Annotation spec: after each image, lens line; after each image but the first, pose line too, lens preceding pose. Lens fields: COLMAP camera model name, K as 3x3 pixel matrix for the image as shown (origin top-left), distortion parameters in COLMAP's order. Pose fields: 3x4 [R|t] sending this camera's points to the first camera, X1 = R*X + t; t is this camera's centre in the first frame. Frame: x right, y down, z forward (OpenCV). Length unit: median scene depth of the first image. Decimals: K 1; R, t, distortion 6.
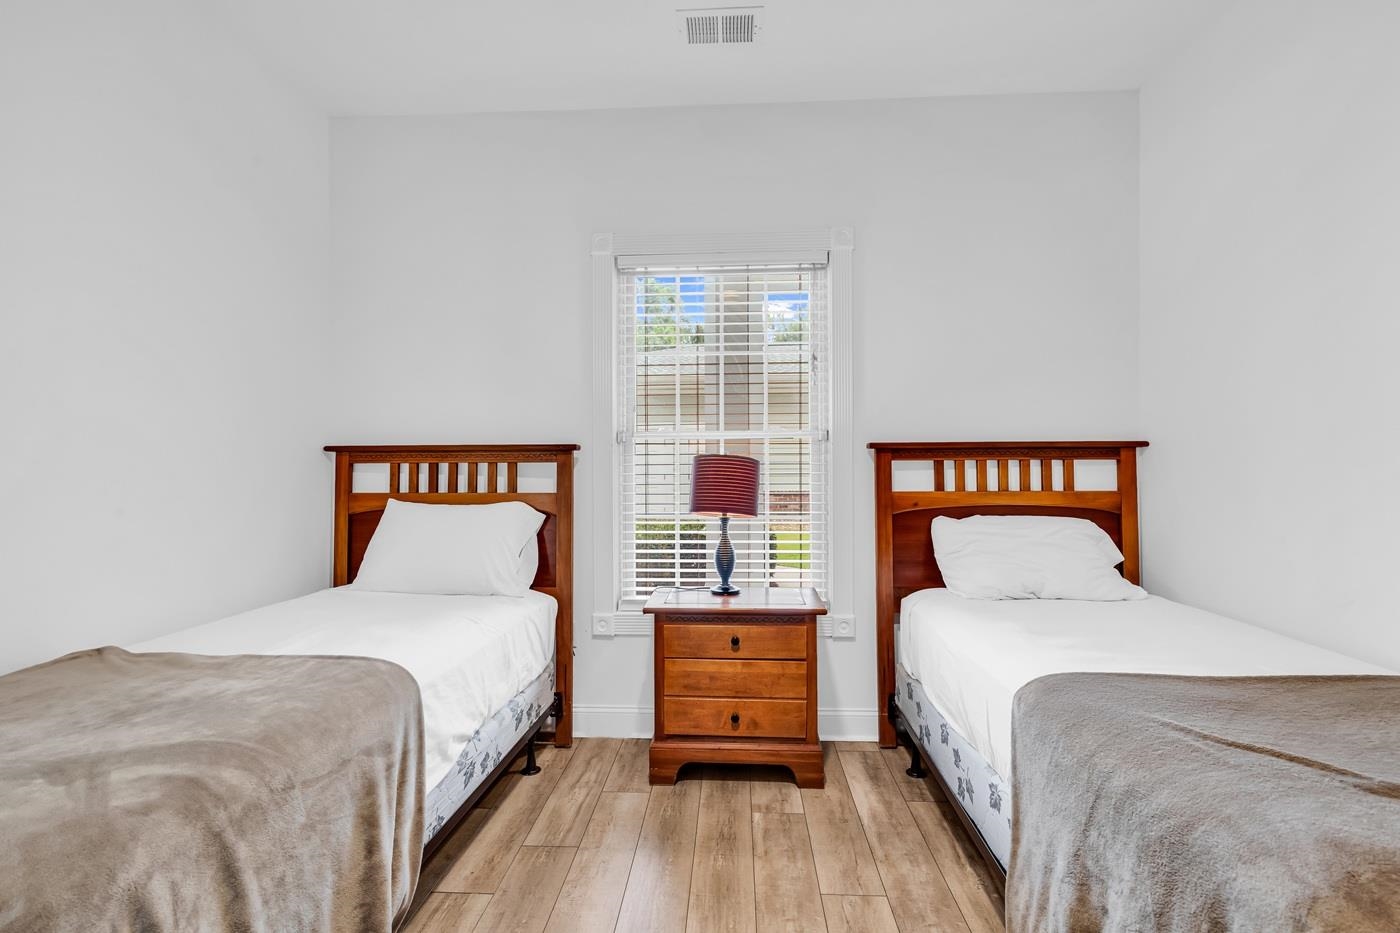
lens RADIAL K [[621.4, 0, 704.6], [0, 621.4, 476.4], [0, 0, 1]] dist [0.009782, -0.000329]
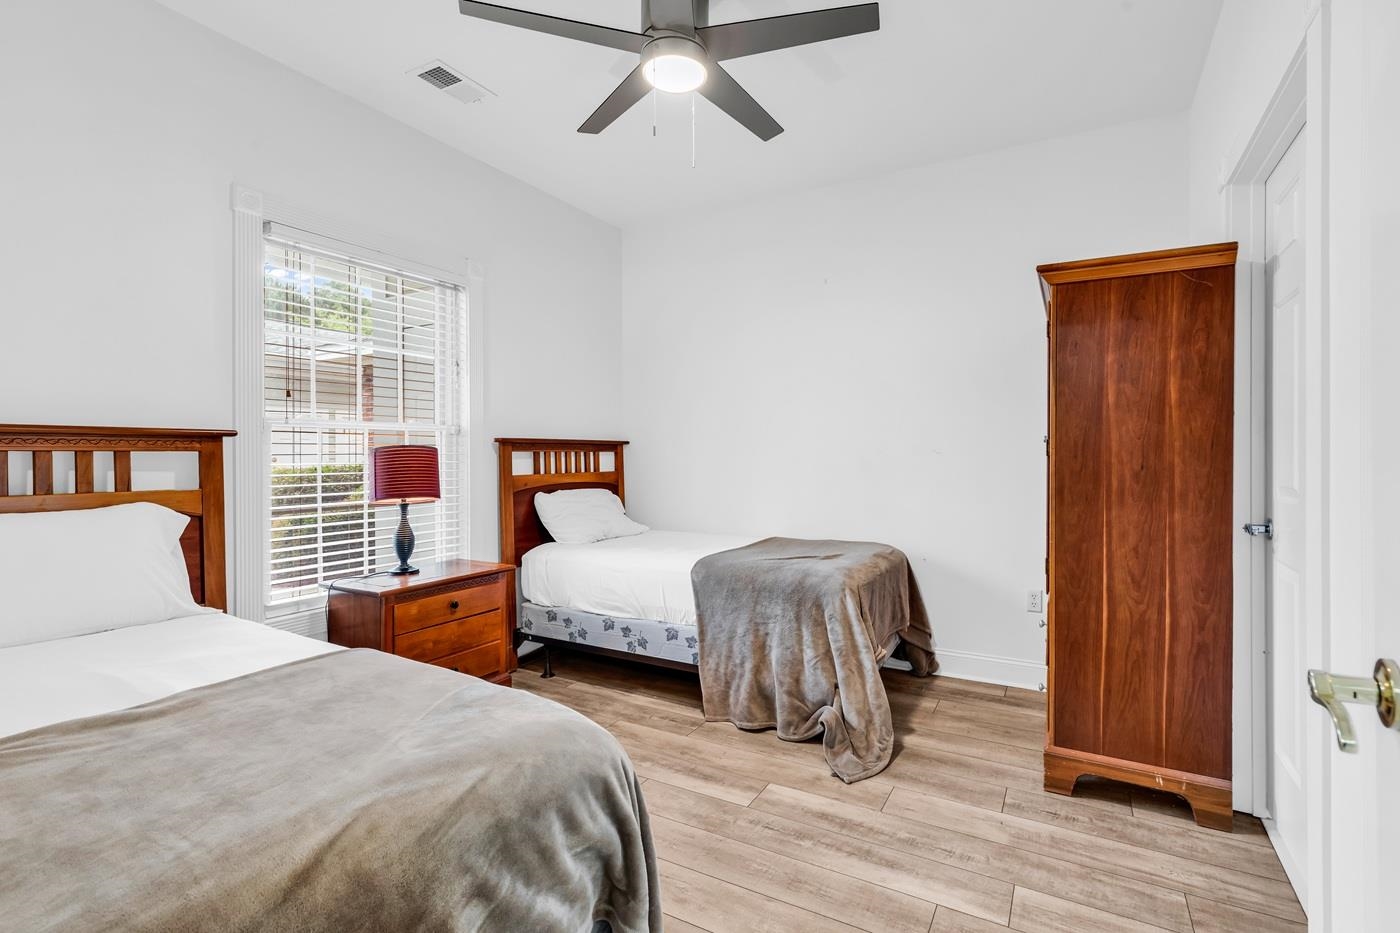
lens RADIAL K [[642.9, 0, 702.7], [0, 642.9, 466.6], [0, 0, 1]] dist [0.009379, -0.000360]
pose [[0.450138, -0.014685, 0.892838, -0.732212], [0.017408, 0.999819, 0.007668, 0.002600], [-0.892789, 0.012091, 0.450312, 0.030536]]
